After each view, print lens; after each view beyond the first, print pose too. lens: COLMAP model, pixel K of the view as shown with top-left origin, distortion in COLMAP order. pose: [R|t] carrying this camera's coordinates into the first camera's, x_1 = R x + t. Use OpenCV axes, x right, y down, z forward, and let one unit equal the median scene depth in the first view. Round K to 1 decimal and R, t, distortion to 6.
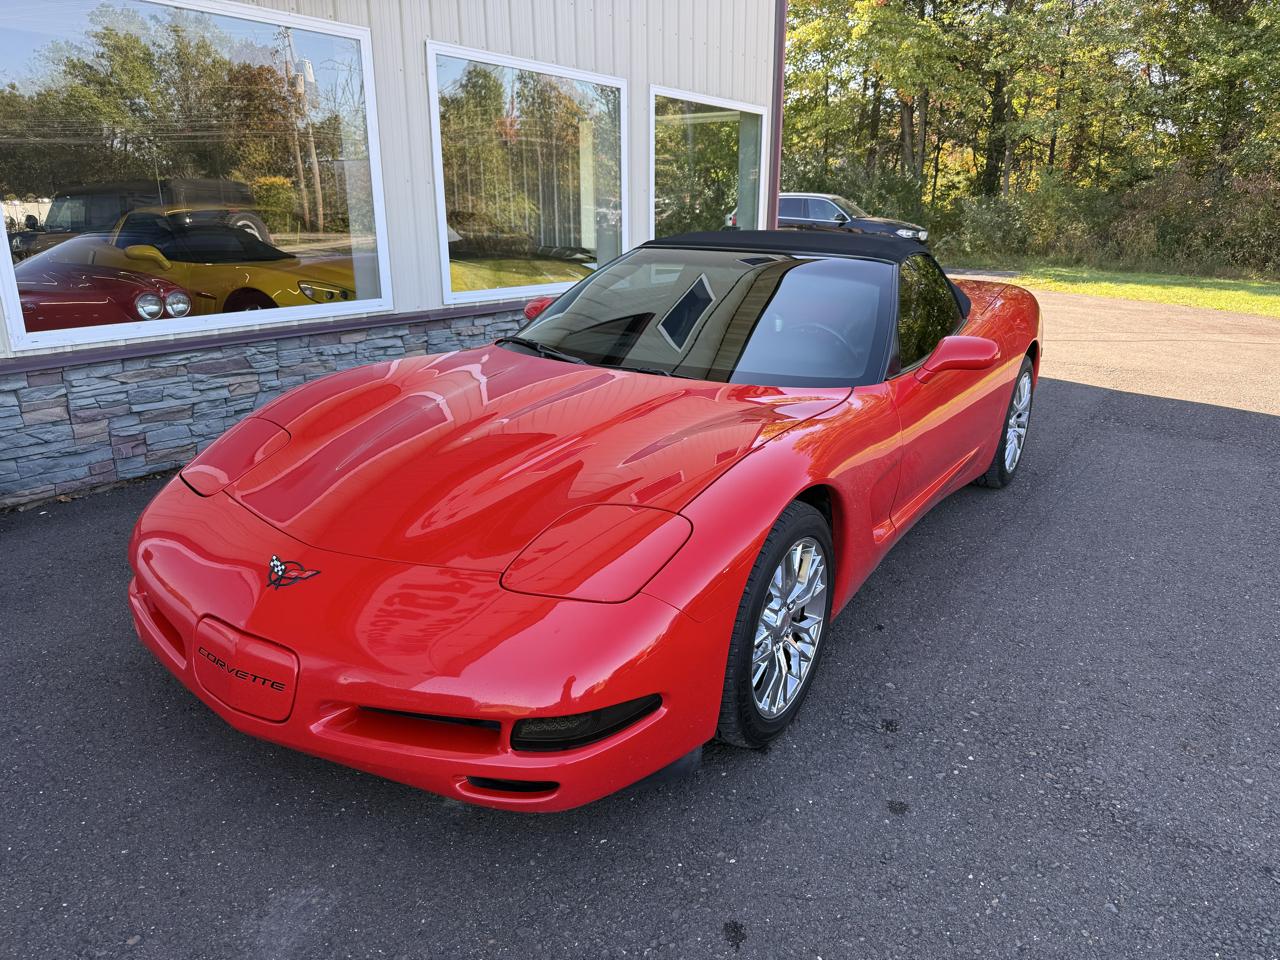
lens RADIAL K [[857.2, 0, 631.1], [0, 857.2, 477.8], [0, 0, 1]] dist [-0.001710, 0.003269]
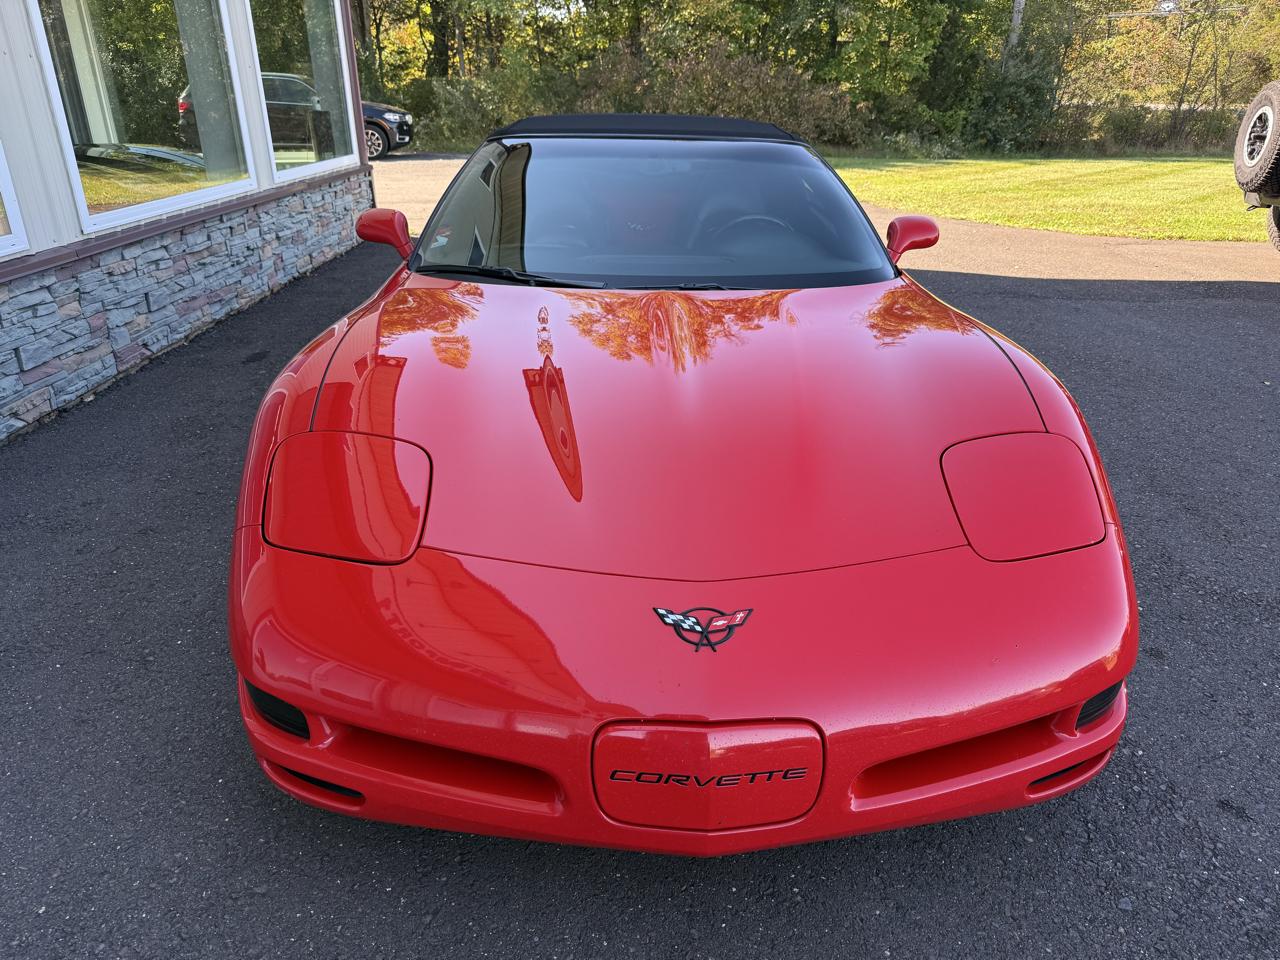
lens RADIAL K [[873.3, 0, 640.0], [0, 873.3, 480.0], [0, 0, 1]] dist [0.046340, -0.110771]
pose [[0.832507, -0.231135, 0.503497, -0.245929], [0.172375, 0.971771, 0.161086, -0.040965], [-0.526516, -0.047315, 0.848848, 0.133775]]
